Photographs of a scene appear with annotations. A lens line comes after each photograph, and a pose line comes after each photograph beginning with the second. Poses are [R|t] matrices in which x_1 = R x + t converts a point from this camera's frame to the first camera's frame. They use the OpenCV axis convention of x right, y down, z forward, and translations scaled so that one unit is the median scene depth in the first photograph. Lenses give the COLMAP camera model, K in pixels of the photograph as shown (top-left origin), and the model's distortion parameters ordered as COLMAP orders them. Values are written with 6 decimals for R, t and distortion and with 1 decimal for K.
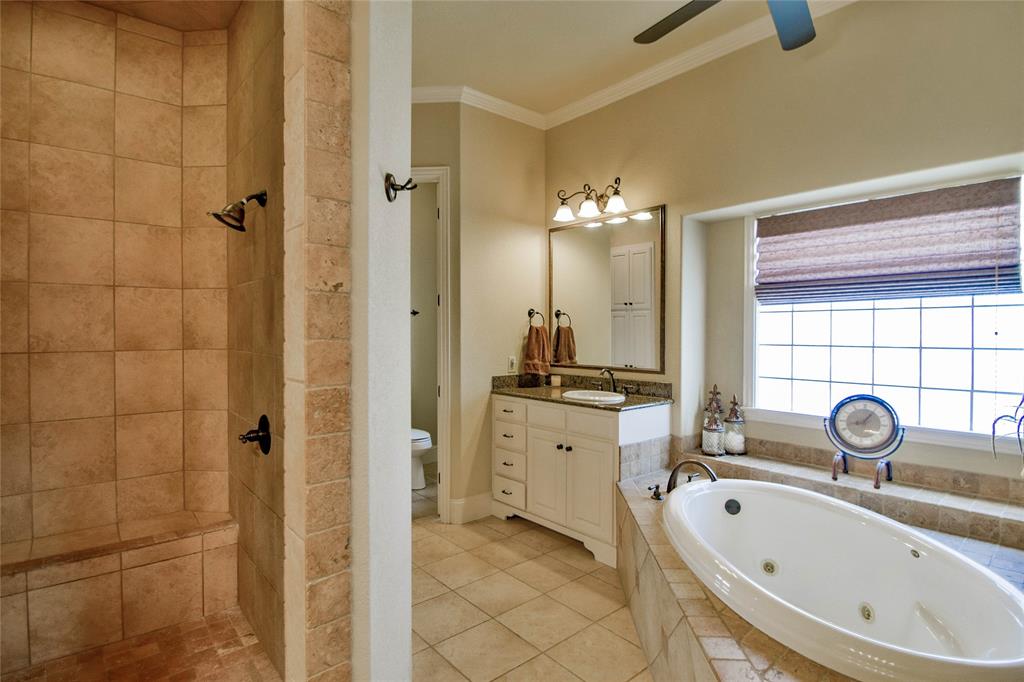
lens RADIAL K [[509.1, 0, 510.9], [0, 509.1, 336.7], [0, 0, 1]] dist [-0.004350, -0.010166]
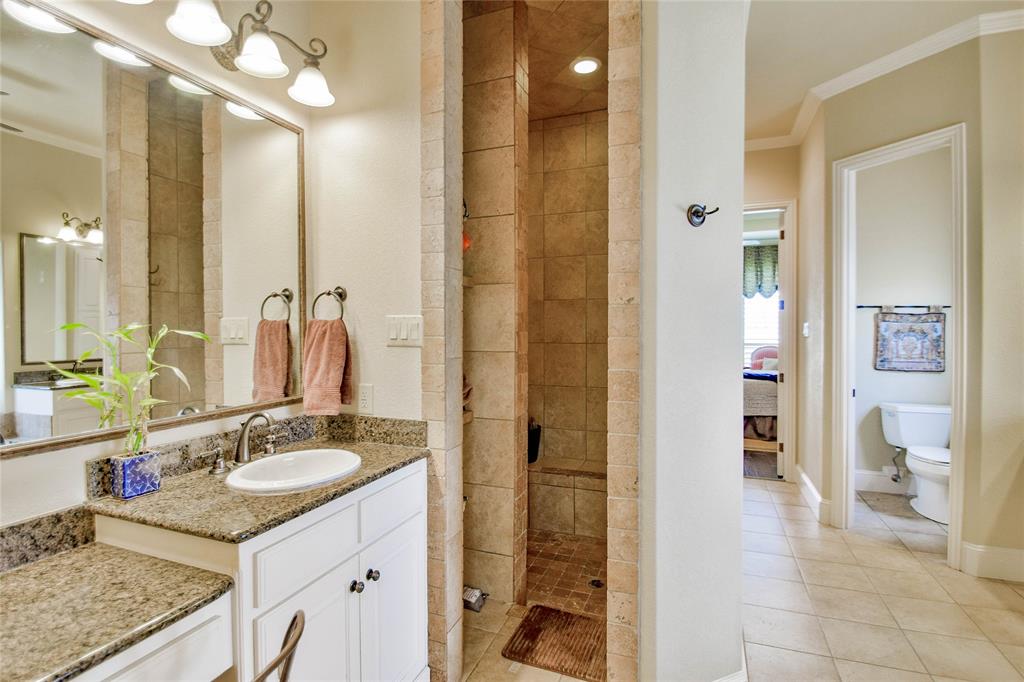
lens RADIAL K [[509.1, 0, 510.9], [0, 509.1, 337.2], [0, 0, 1]] dist [-0.004350, -0.010166]
pose [[0.485880, 0.012592, -0.873935, 0.388615], [-0.007567, 0.999919, 0.010200, -0.003222], [0.873993, 0.001657, 0.485936, 0.000753]]
